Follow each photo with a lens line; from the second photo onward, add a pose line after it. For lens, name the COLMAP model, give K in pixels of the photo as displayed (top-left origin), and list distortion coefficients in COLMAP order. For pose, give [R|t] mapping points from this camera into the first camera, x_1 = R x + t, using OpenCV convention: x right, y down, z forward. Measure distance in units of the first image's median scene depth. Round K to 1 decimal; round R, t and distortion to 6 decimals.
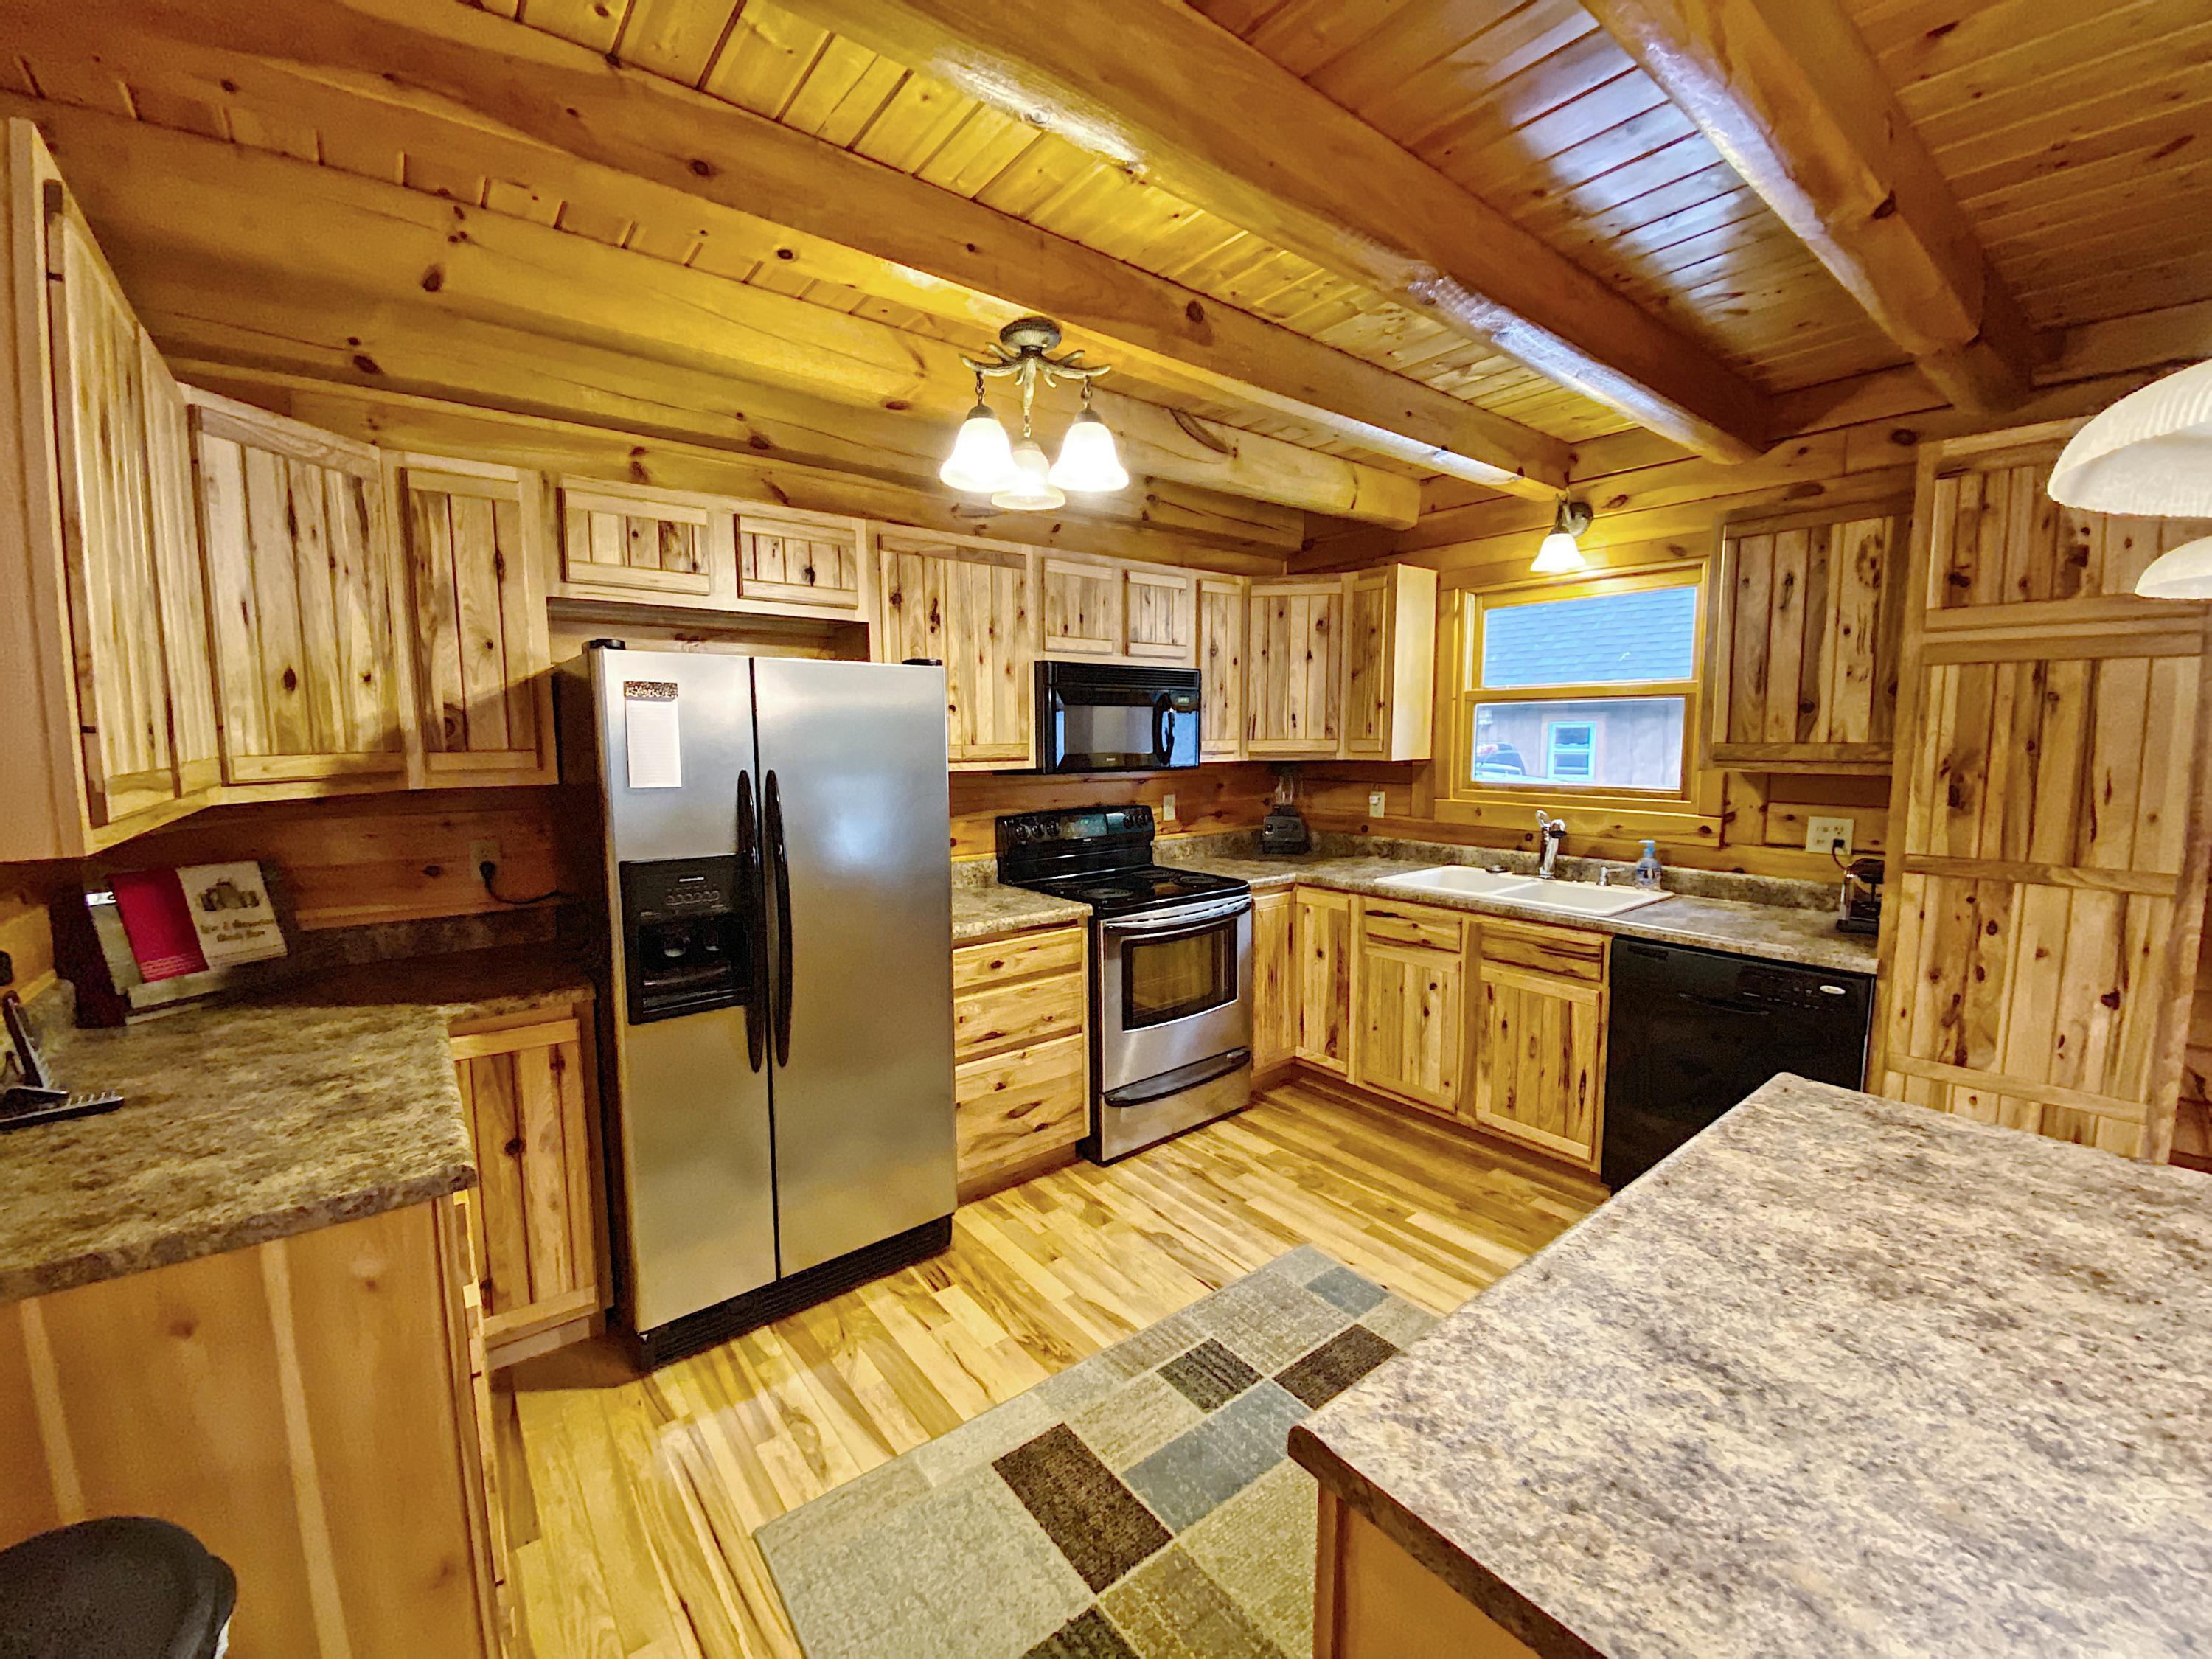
lens RADIAL K [[905.0, 0, 1109.5], [0, 905.0, 834.4], [0, 0, 1]] dist [0.047420, -0.036915]
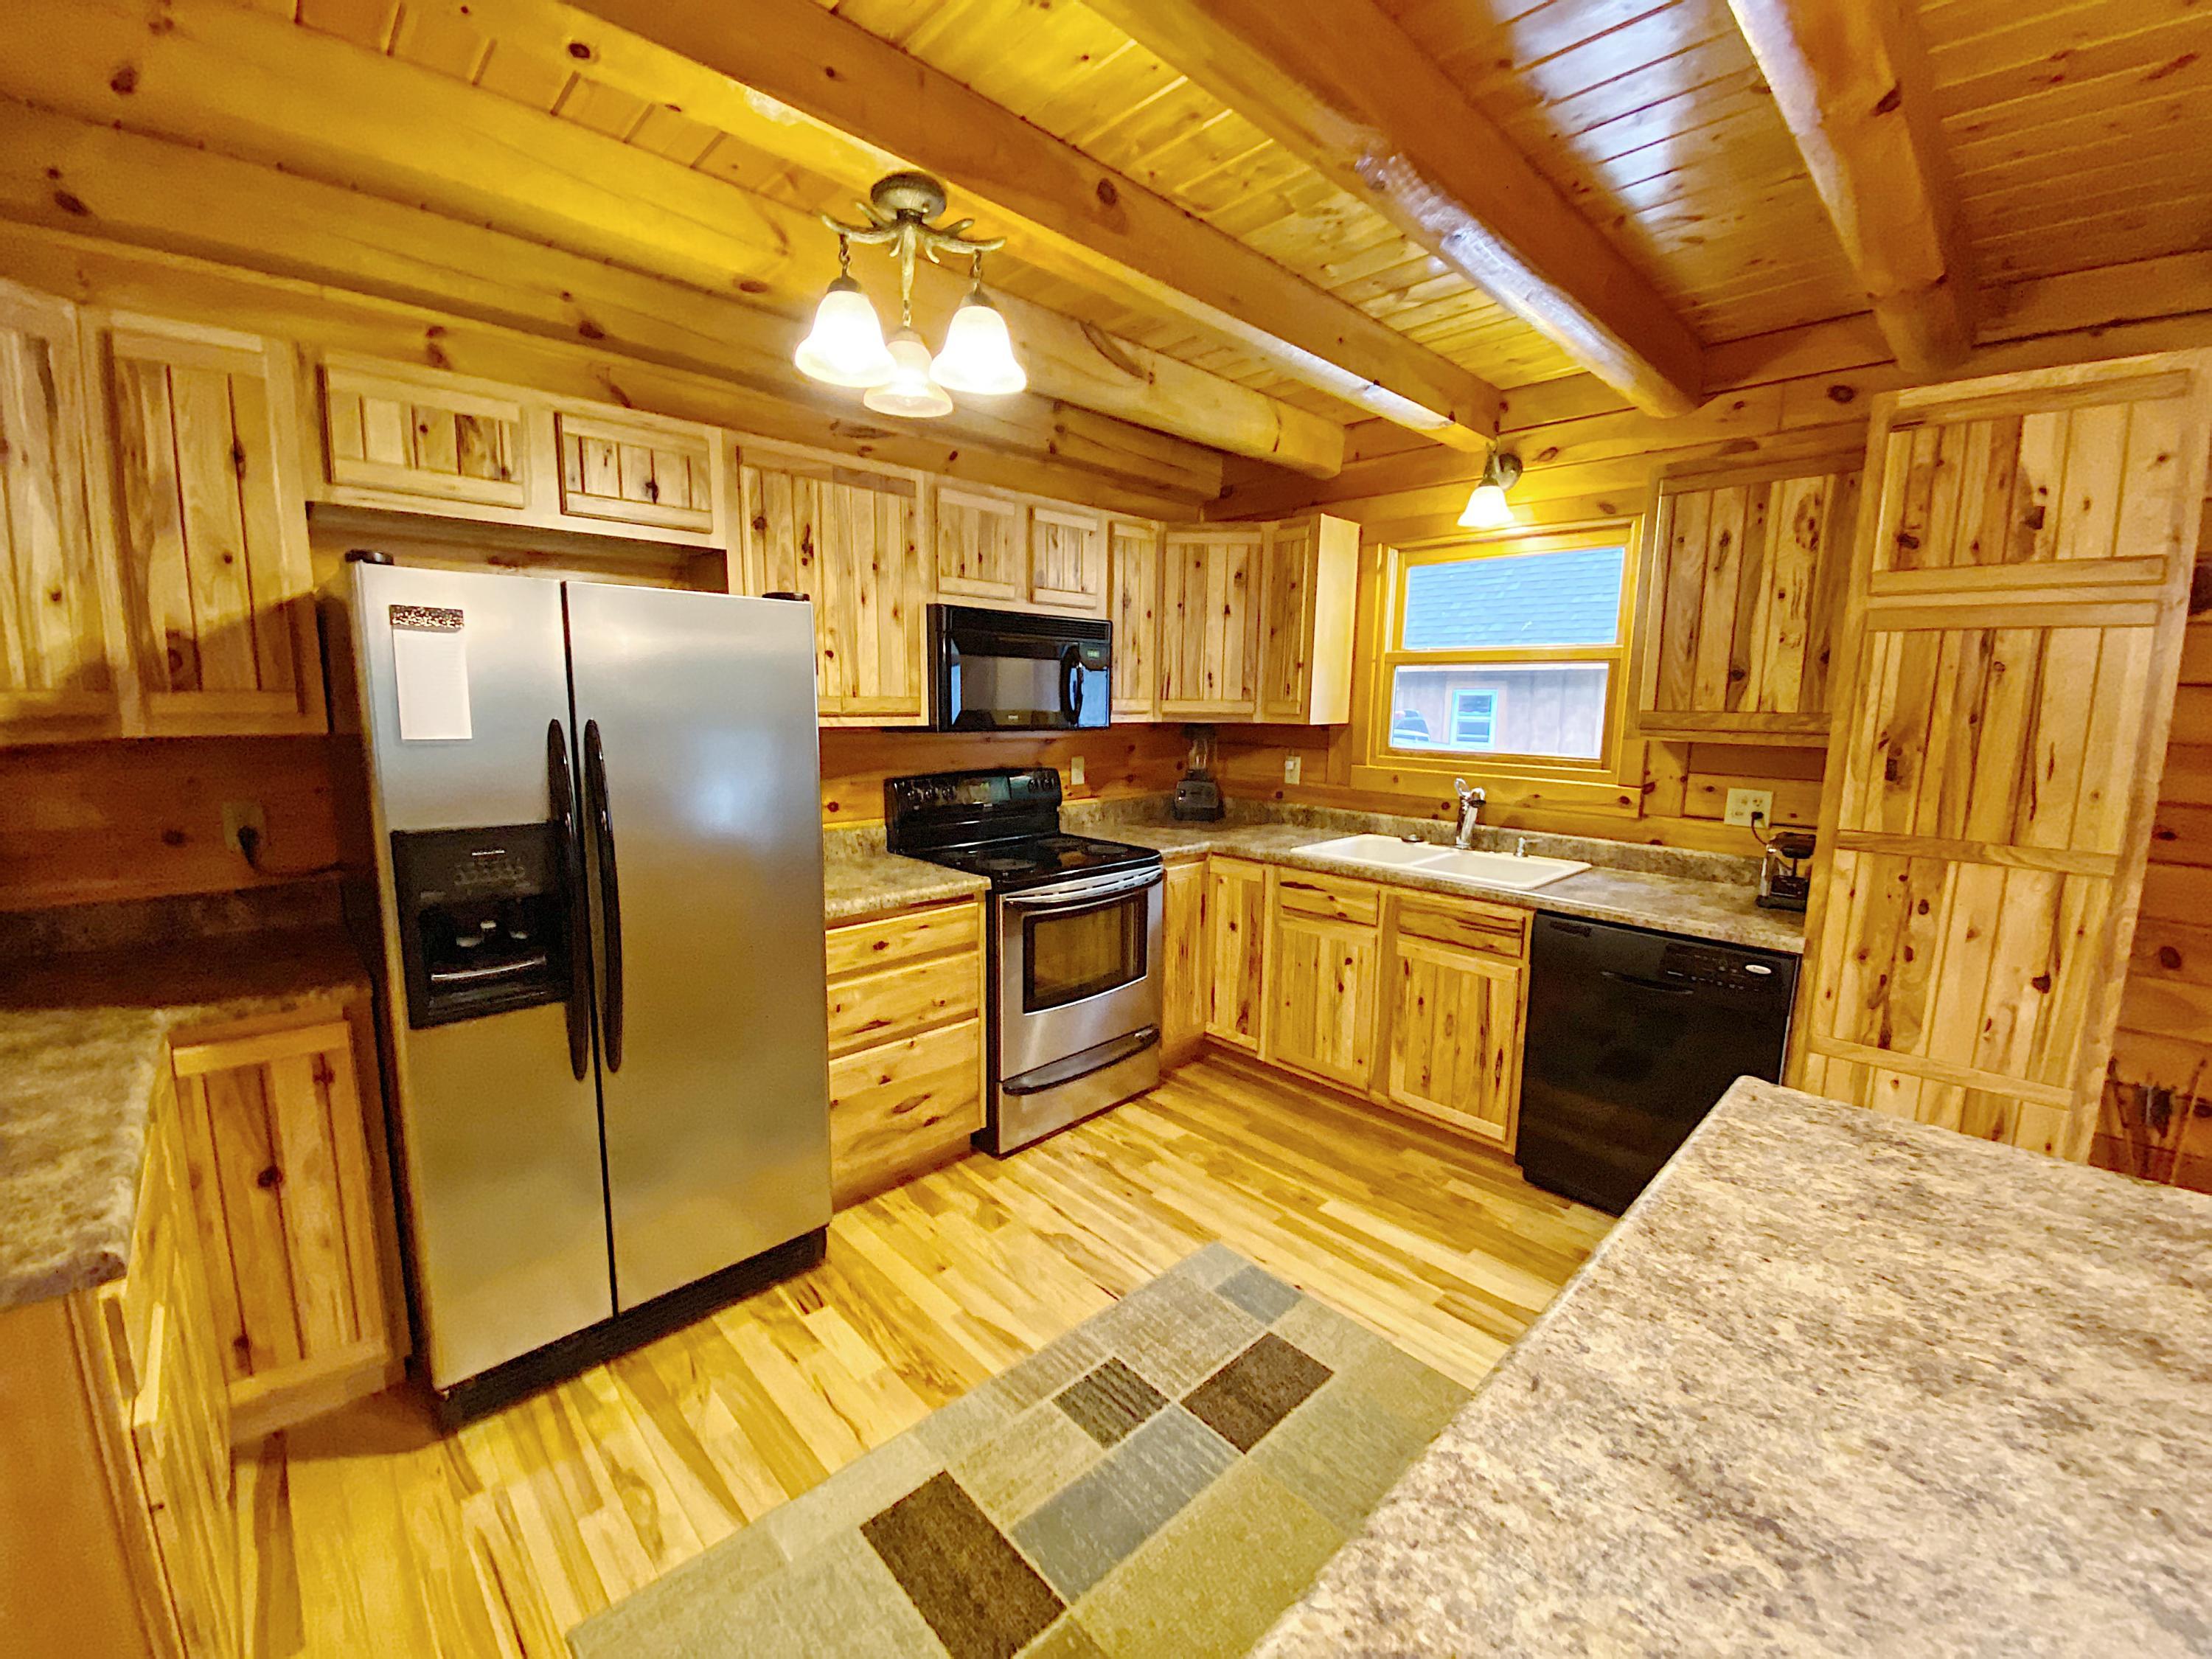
lens RADIAL K [[901.4, 0, 1102.9], [0, 901.4, 844.9], [0, 0, 1]] dist [0.026429, -0.022120]
pose [[0.995894, 0.004915, 0.090390, 0.016204], [-0.009834, 0.998489, 0.054059, -0.006598], [-0.089988, -0.054726, 0.994438, 0.129317]]
